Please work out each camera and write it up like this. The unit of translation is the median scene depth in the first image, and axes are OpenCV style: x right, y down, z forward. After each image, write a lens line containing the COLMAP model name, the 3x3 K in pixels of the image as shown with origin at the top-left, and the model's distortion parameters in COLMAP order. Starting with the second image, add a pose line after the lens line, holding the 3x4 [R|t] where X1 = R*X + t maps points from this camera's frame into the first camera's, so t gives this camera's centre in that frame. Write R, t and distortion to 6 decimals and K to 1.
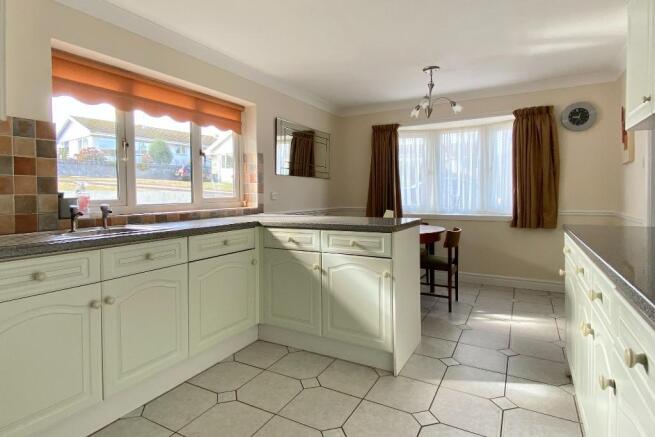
lens RADIAL K [[360.0, 0, 329.0], [0, 360.0, 193.9], [0, 0, 1]] dist [0.006087, -0.008516]
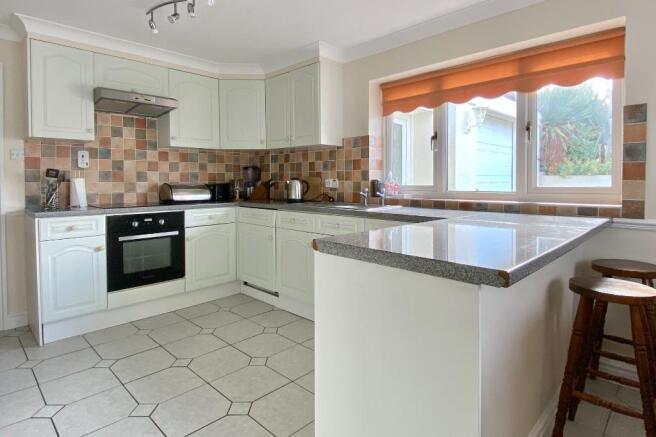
lens RADIAL K [[360.6, 0, 331.0], [0, 360.6, 191.3], [0, 0, 1]] dist [0.006087, -0.008516]
pose [[-0.281654, 0.032936, -0.958950, 0.620105], [-0.000944, 0.999401, 0.034603, -0.006746], [0.959515, 0.010652, -0.281455, 1.010175]]
